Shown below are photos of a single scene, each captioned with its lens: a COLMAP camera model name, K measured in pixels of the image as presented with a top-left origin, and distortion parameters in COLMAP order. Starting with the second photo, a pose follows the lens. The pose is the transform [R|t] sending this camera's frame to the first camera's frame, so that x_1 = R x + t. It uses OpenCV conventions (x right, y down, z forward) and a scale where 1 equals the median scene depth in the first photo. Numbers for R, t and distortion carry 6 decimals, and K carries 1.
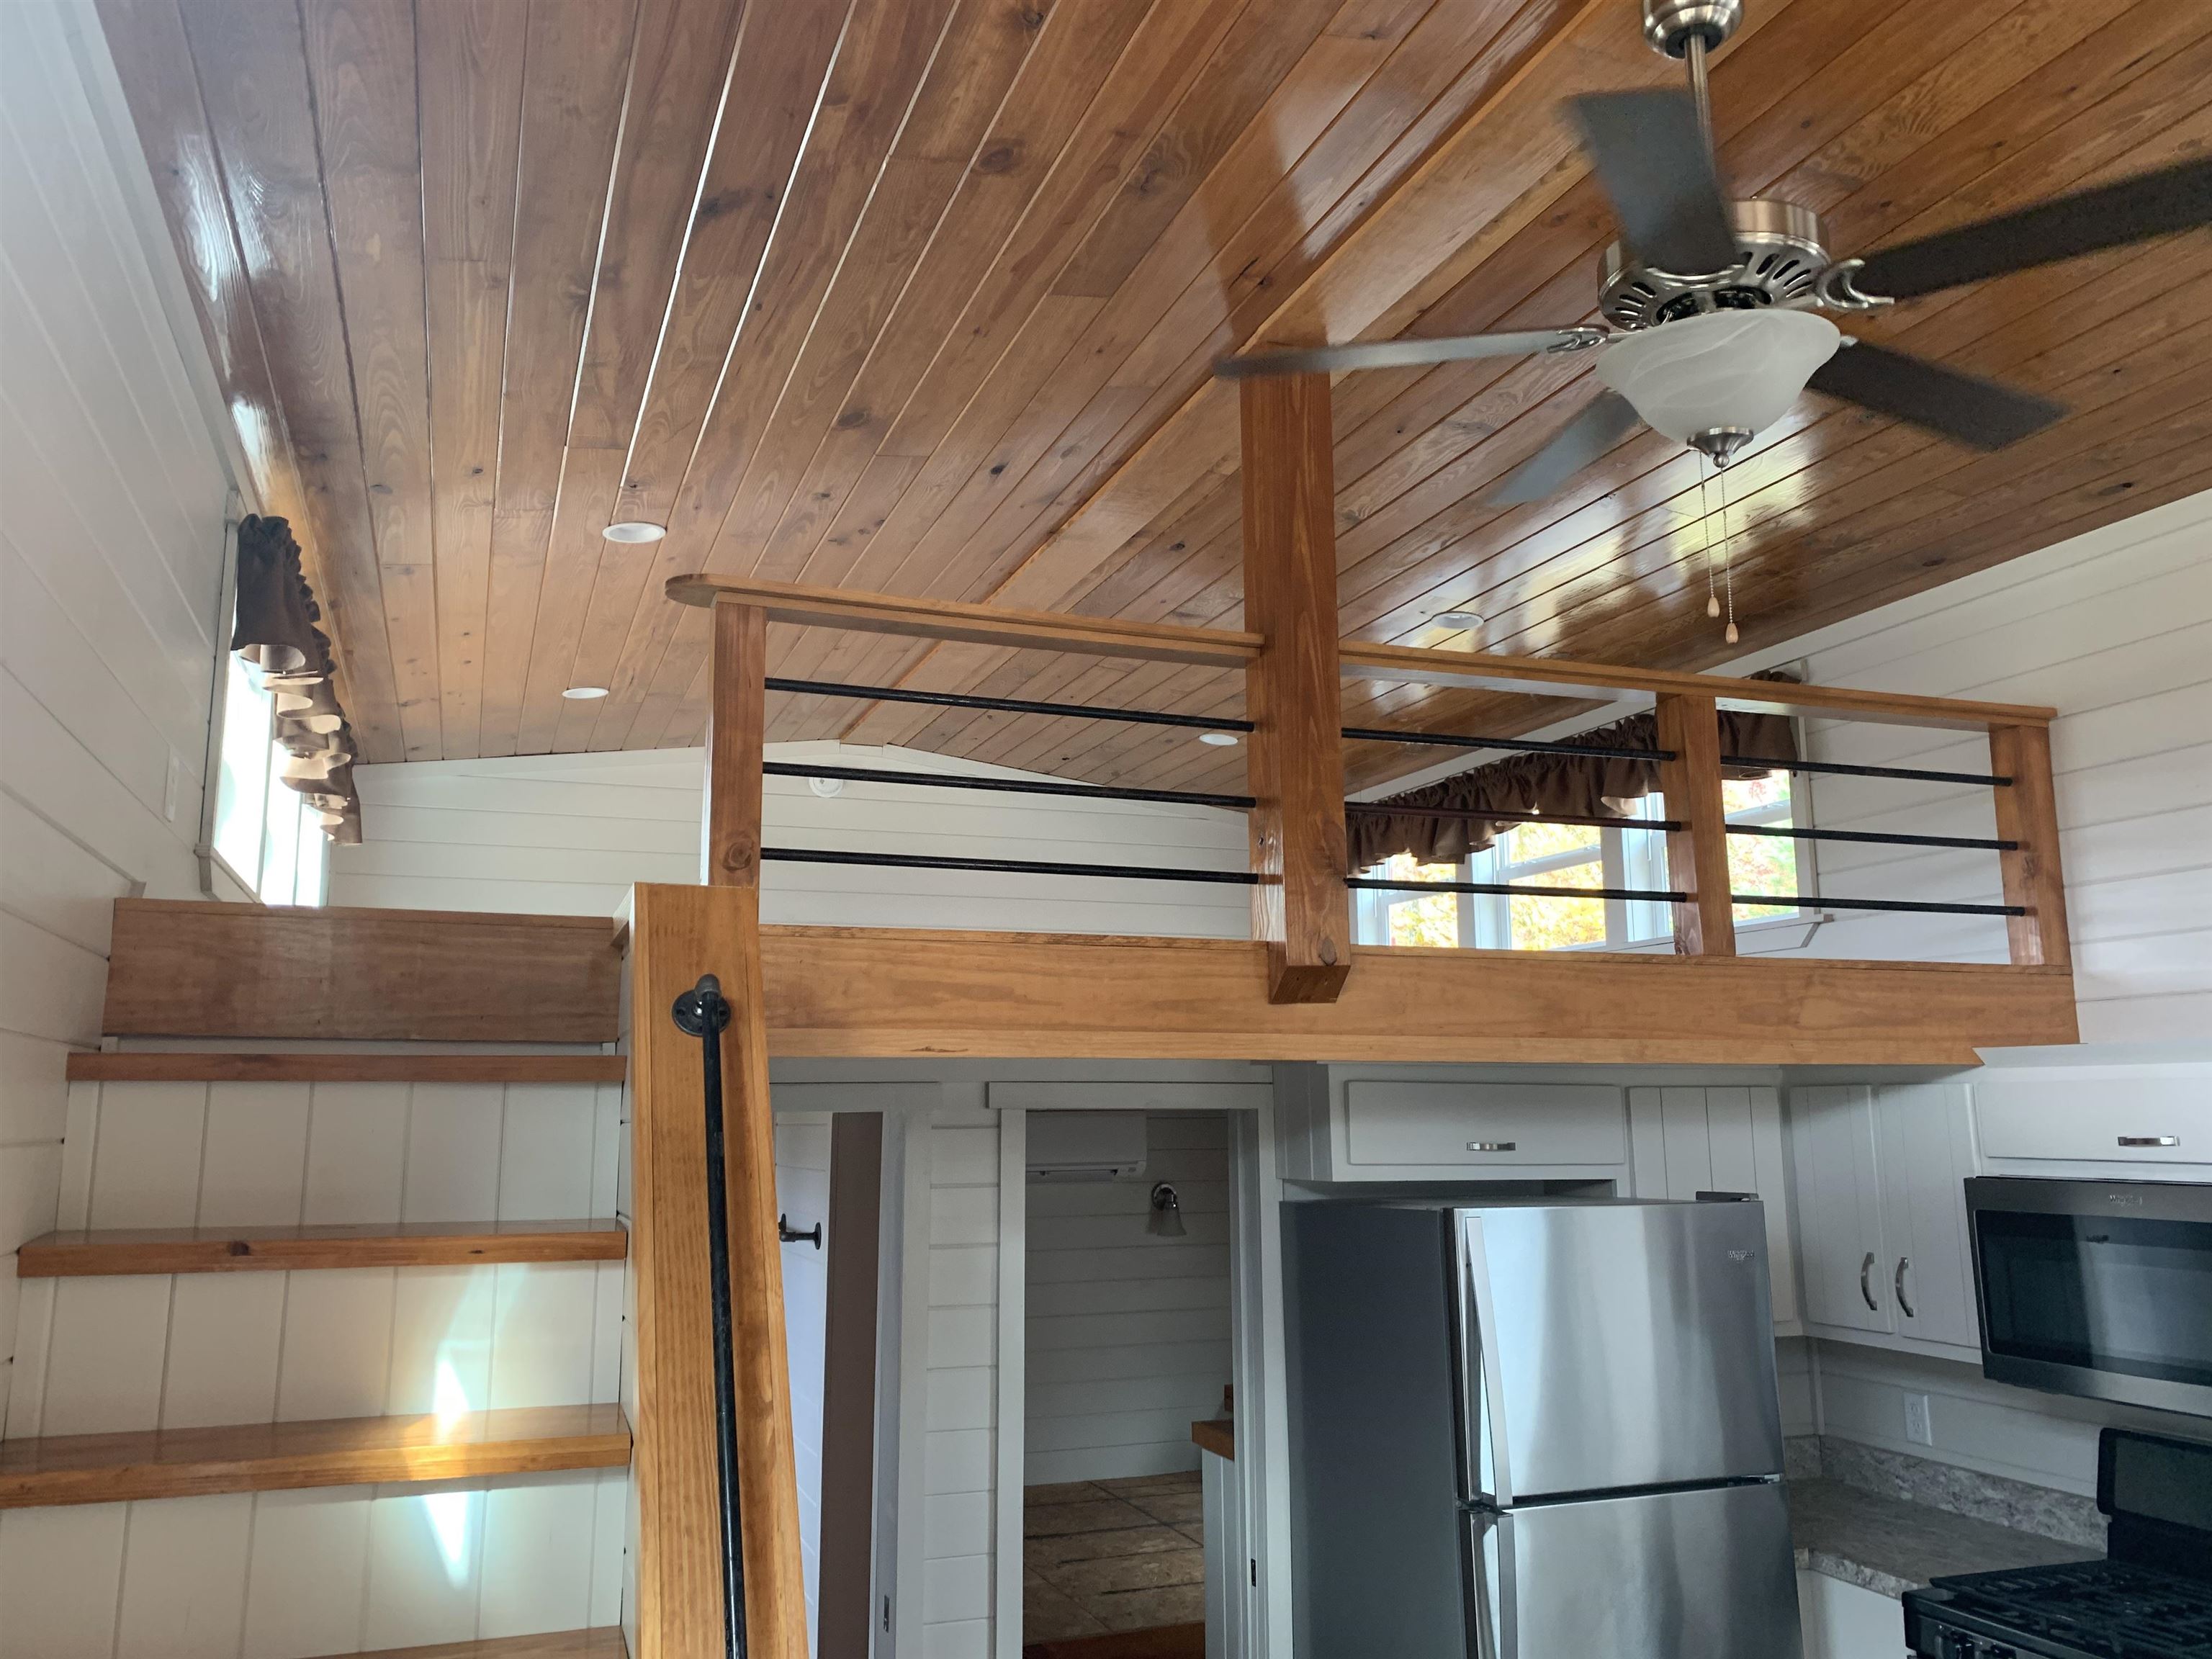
lens RADIAL K [[1676.6, 0, 1121.8], [0, 1676.6, 862.7], [0, 0, 1]] dist [0.005319, -0.007649]
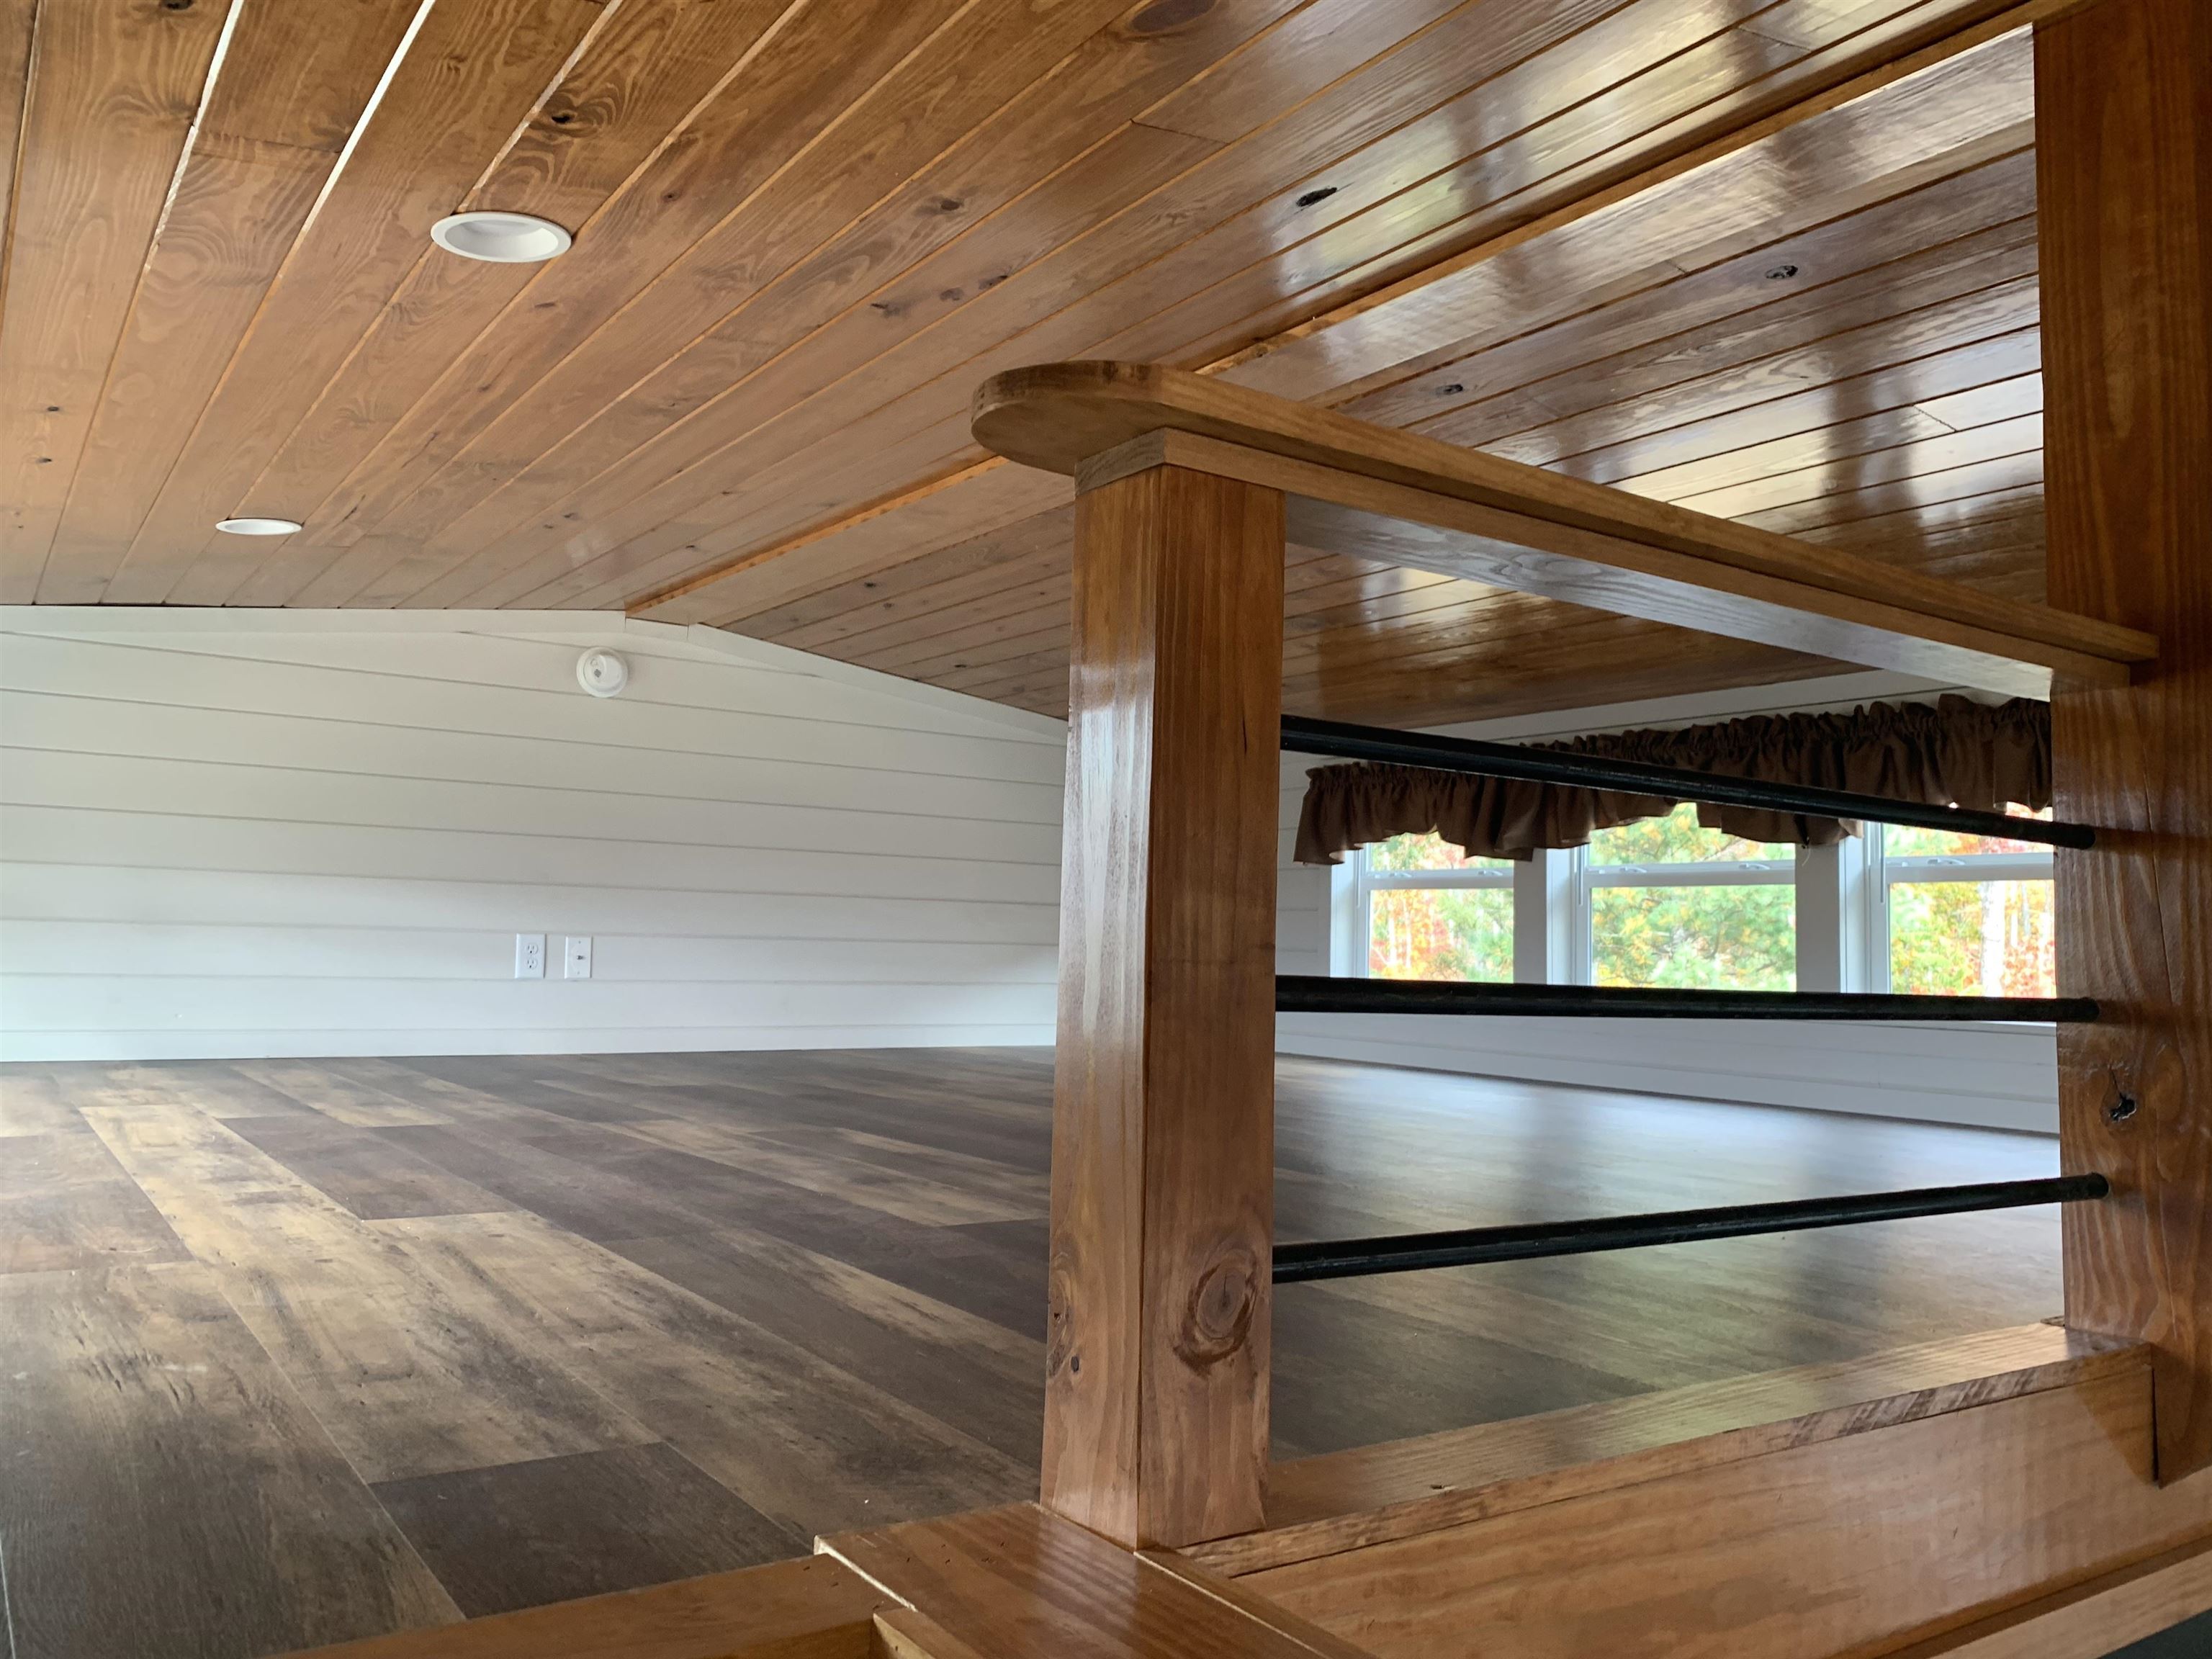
lens RADIAL K [[1736.1, 0, 1106.0], [0, 1736.1, 829.5], [0, 0, 1]] dist [0.001076, -0.002819]
pose [[0.974152, 0.052415, 0.219726, -0.133787], [-0.067925, 0.995659, 0.063633, -0.045778], [-0.215437, -0.076913, 0.973484, 0.291566]]
